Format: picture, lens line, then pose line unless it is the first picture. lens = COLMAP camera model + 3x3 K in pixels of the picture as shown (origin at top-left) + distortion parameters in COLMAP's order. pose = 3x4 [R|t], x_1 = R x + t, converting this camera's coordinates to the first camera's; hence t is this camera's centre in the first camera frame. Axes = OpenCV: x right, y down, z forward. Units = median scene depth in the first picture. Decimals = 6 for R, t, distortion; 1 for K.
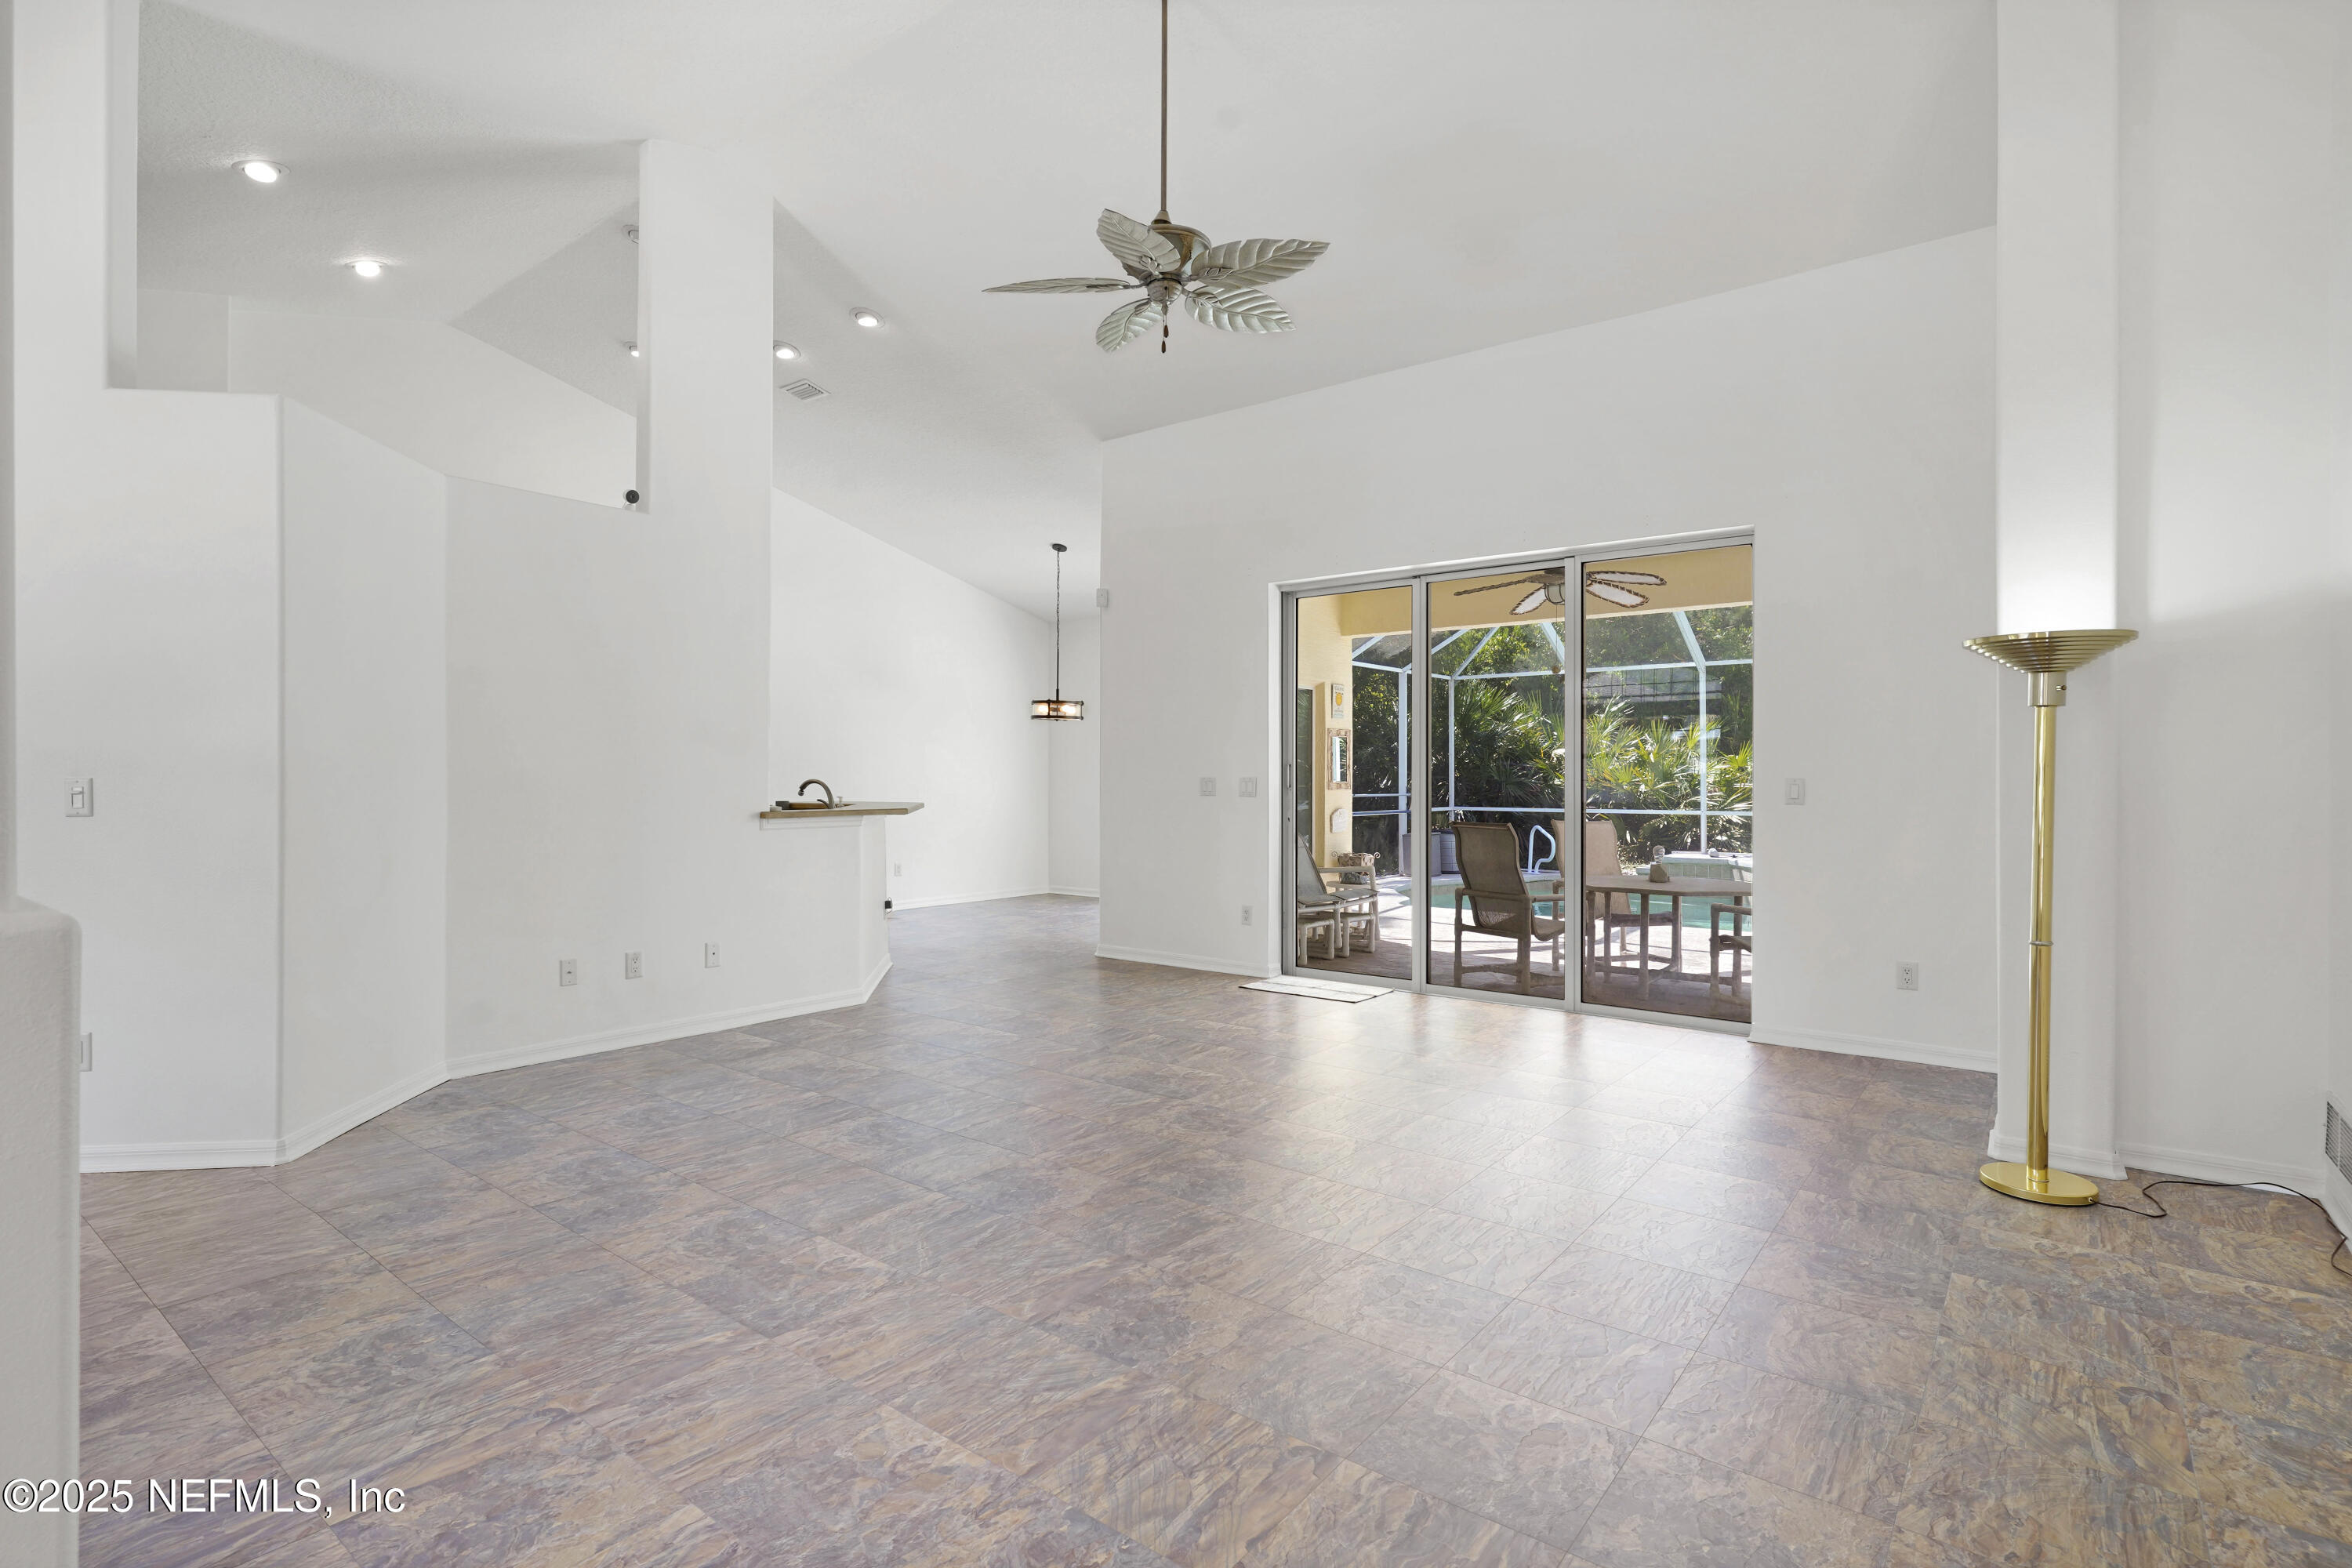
lens RADIAL K [[1138.4, 0, 1191.8], [0, 1138.4, 773.8], [0, 0, 1]] dist [-0.000119, 0.001000]
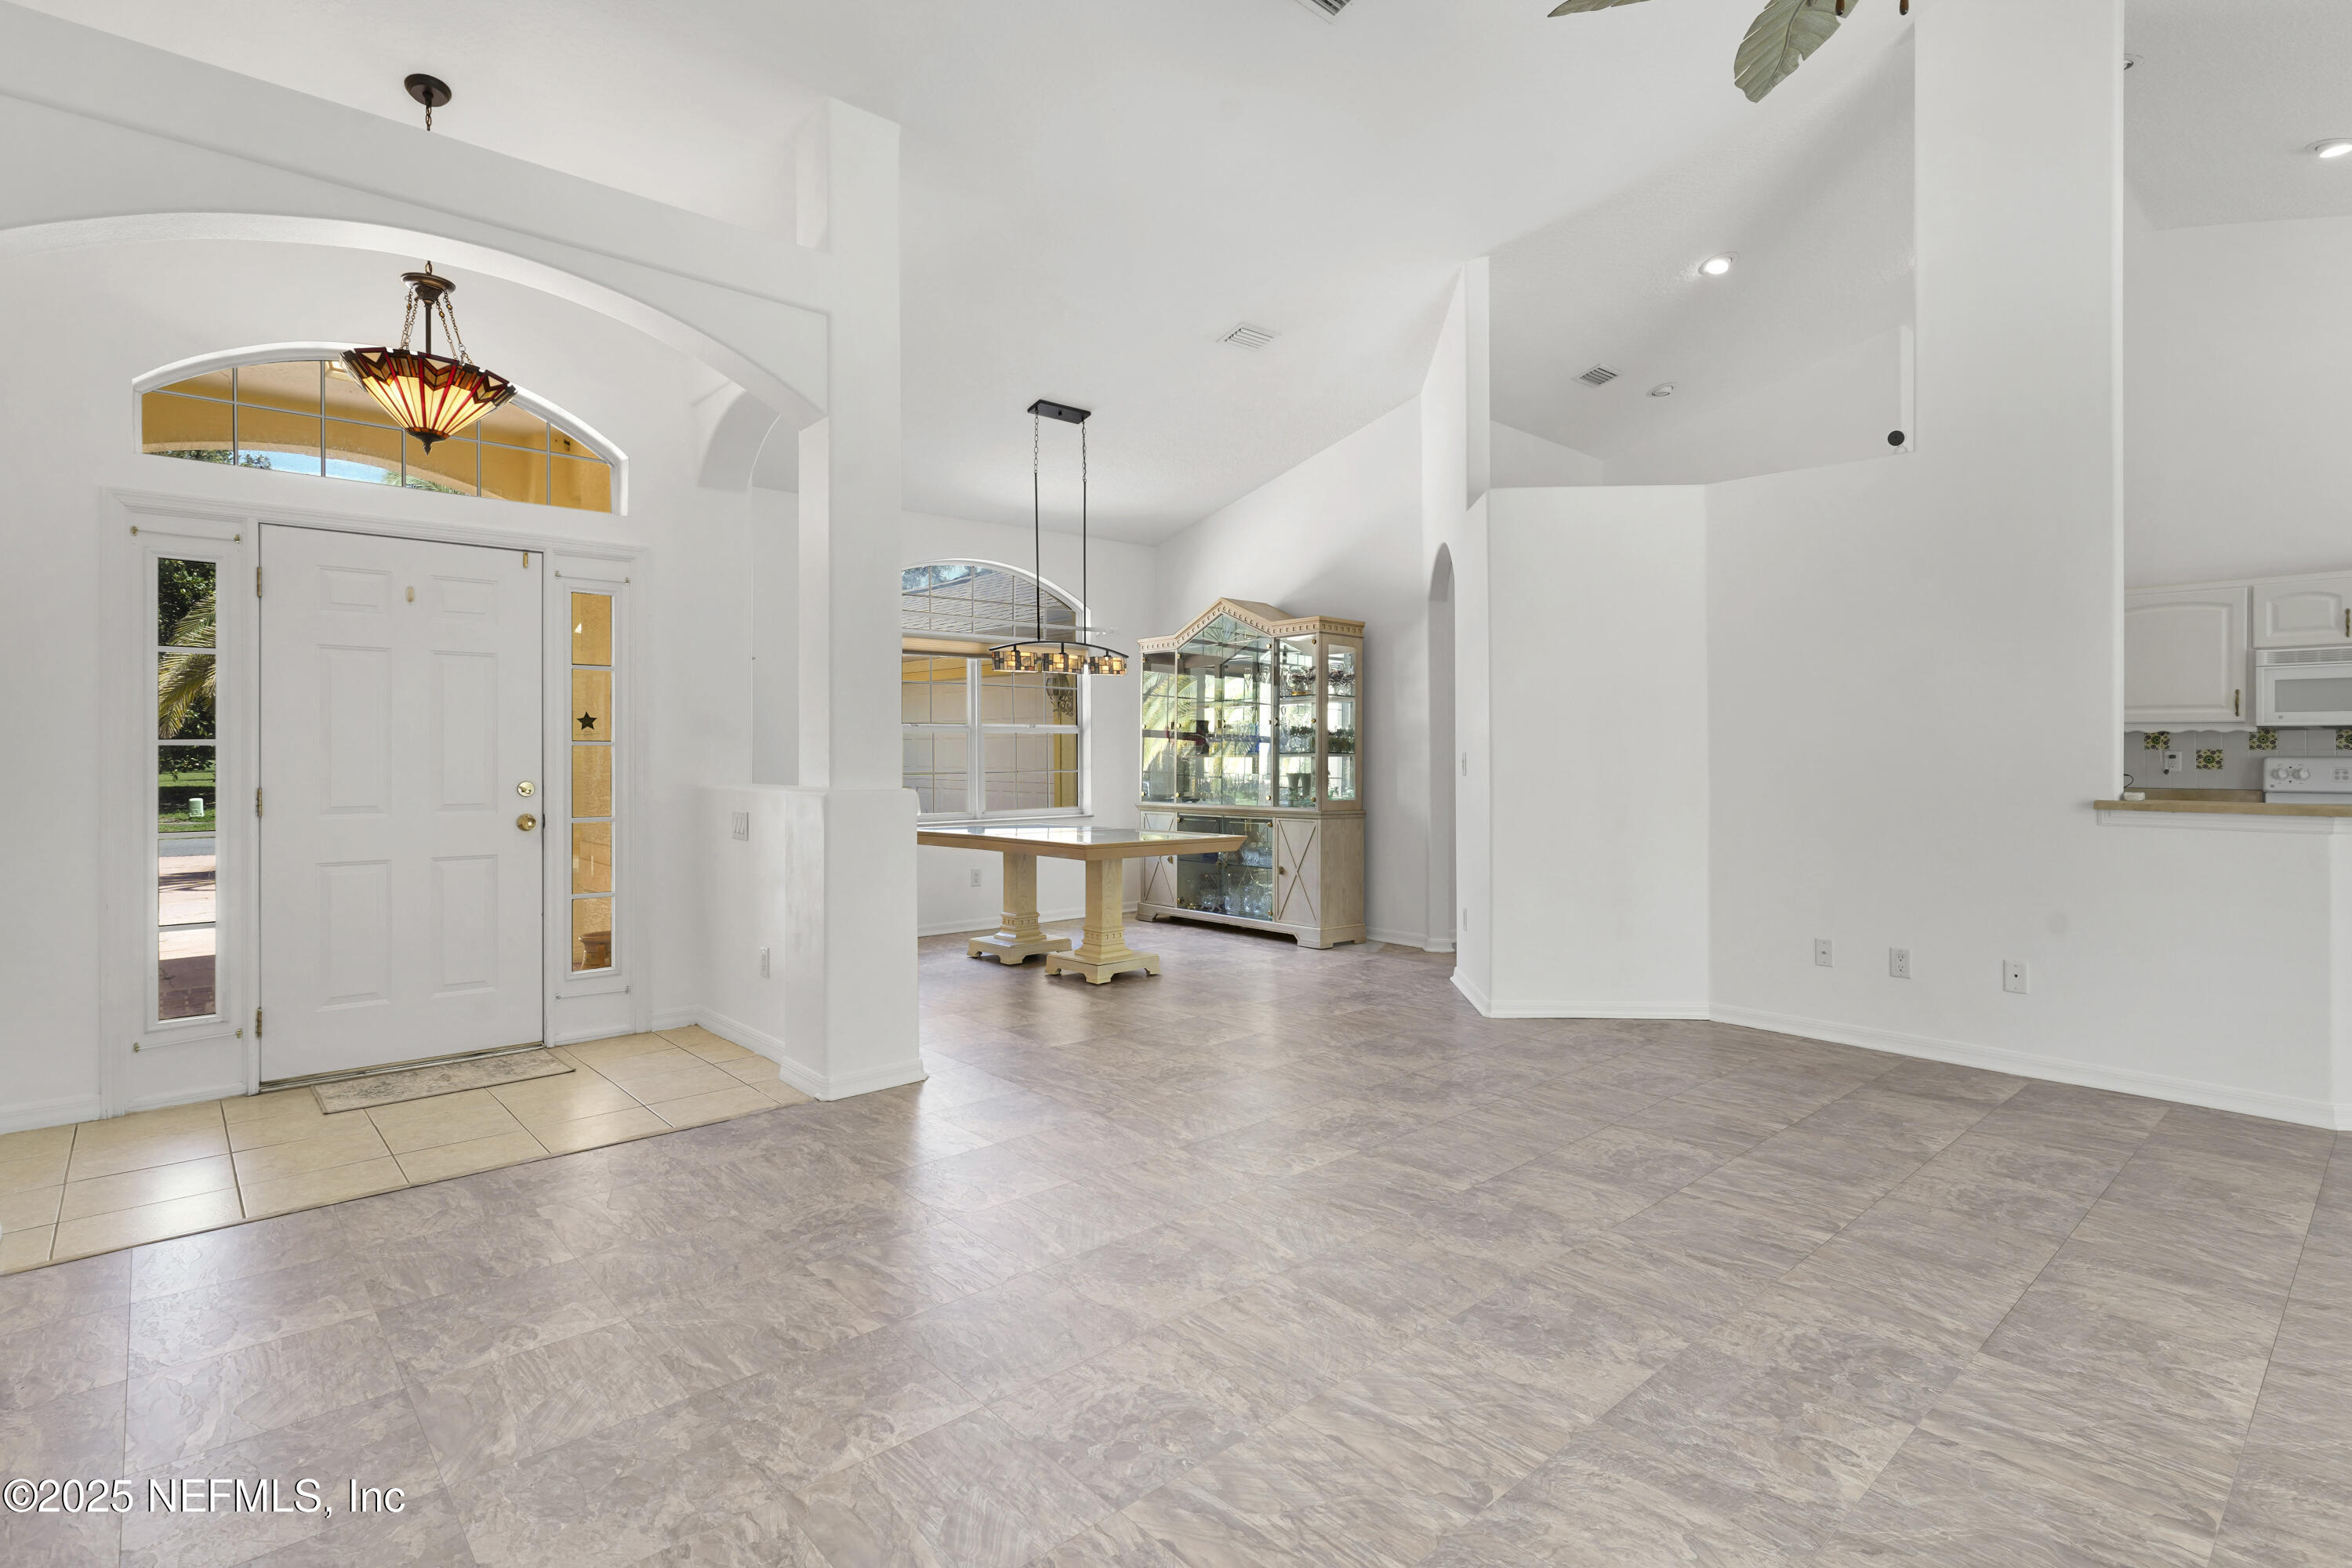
lens RADIAL K [[1158.6, 0, 1172.4], [0, 1158.6, 753.6], [0, 0, 1]] dist [-0.008147, 0.006126]
pose [[-0.185342, 0.002540, -0.982671, 0.706334], [0.002067, 0.999995, 0.002195, 0.001395], [0.982672, -0.001625, -0.185347, 0.851624]]
